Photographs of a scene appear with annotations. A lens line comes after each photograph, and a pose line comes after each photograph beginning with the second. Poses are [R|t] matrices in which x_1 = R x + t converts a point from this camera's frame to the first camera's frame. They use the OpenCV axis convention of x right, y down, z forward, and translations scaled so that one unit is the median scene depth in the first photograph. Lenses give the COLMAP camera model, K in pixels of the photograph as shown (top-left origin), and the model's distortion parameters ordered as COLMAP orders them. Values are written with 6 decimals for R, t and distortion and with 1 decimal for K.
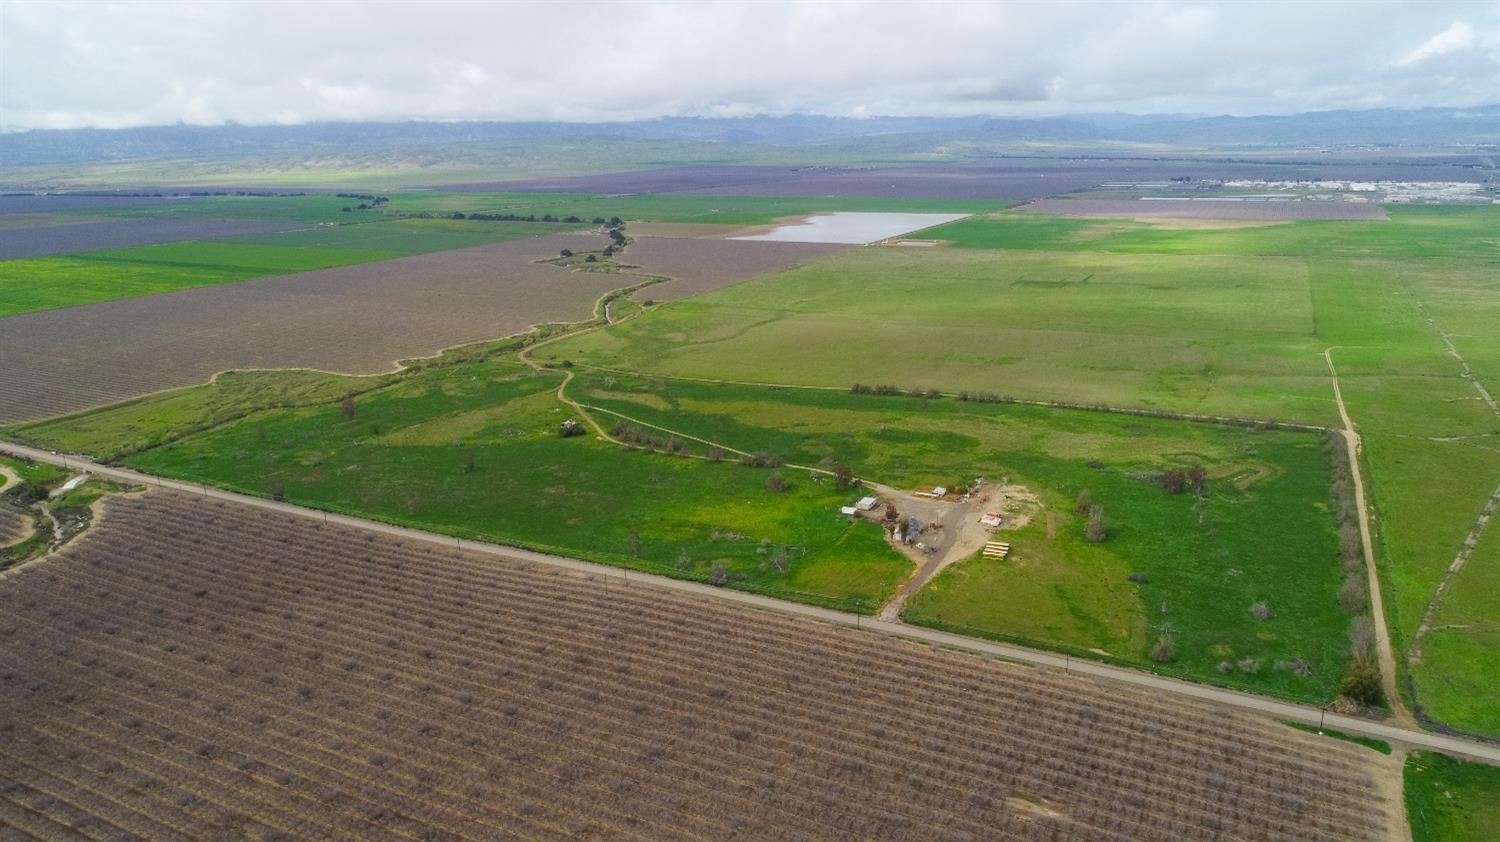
lens RADIAL K [[1002.9, 0, 750.0], [0, 1002.9, 421.0], [0, 0, 1]] dist [-0.003981, 0.001828]
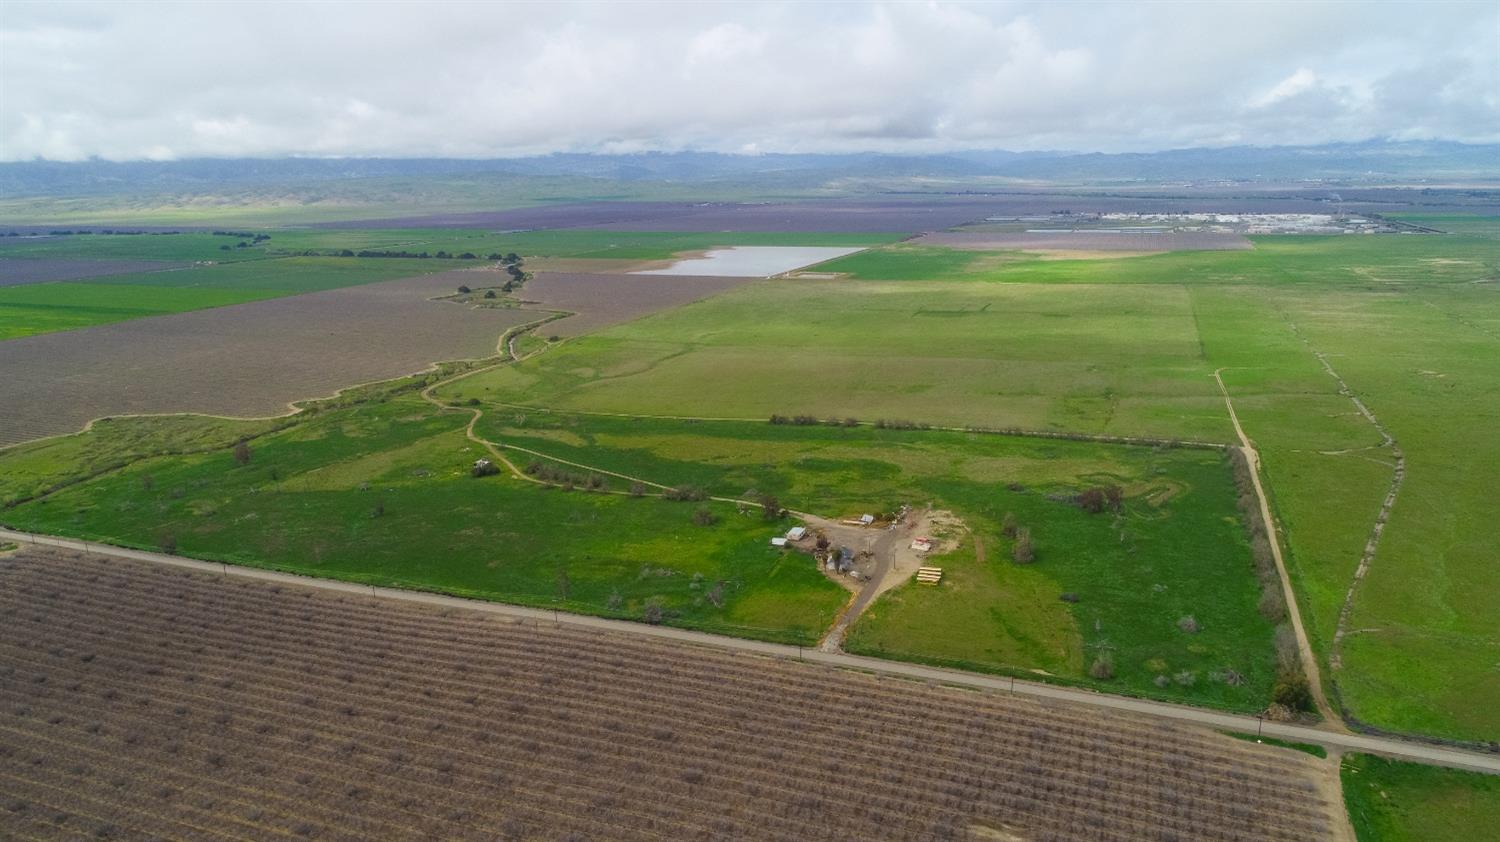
lens RADIAL K [[1002.9, 0, 750.0], [0, 1002.9, 421.0], [0, 0, 1]] dist [-0.003981, 0.001828]
pose [[0.994532, -0.025464, 0.101284, -0.028999], [0.028898, 0.999051, -0.032589, 0.001931], [-0.100358, 0.035338, 0.994324, 0.015156]]
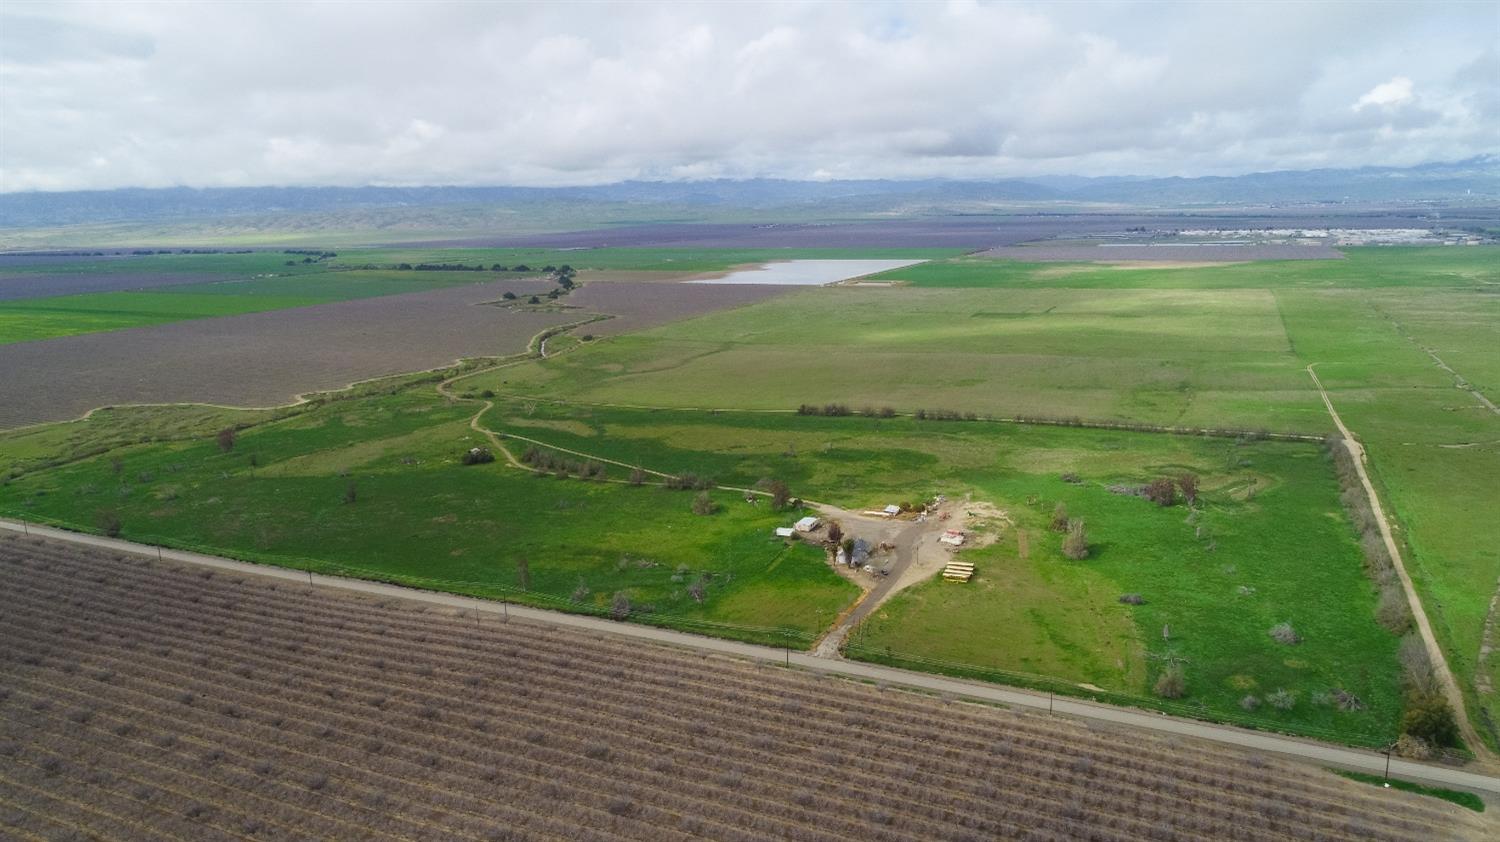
lens RADIAL K [[1002.9, 0, 750.0], [0, 1002.9, 421.0], [0, 0, 1]] dist [-0.003981, 0.001828]
pose [[0.999322, -0.014156, 0.033980, 0.044365], [0.016221, 0.997990, -0.061265, 0.050310], [-0.033044, 0.061775, 0.997543, 0.162524]]
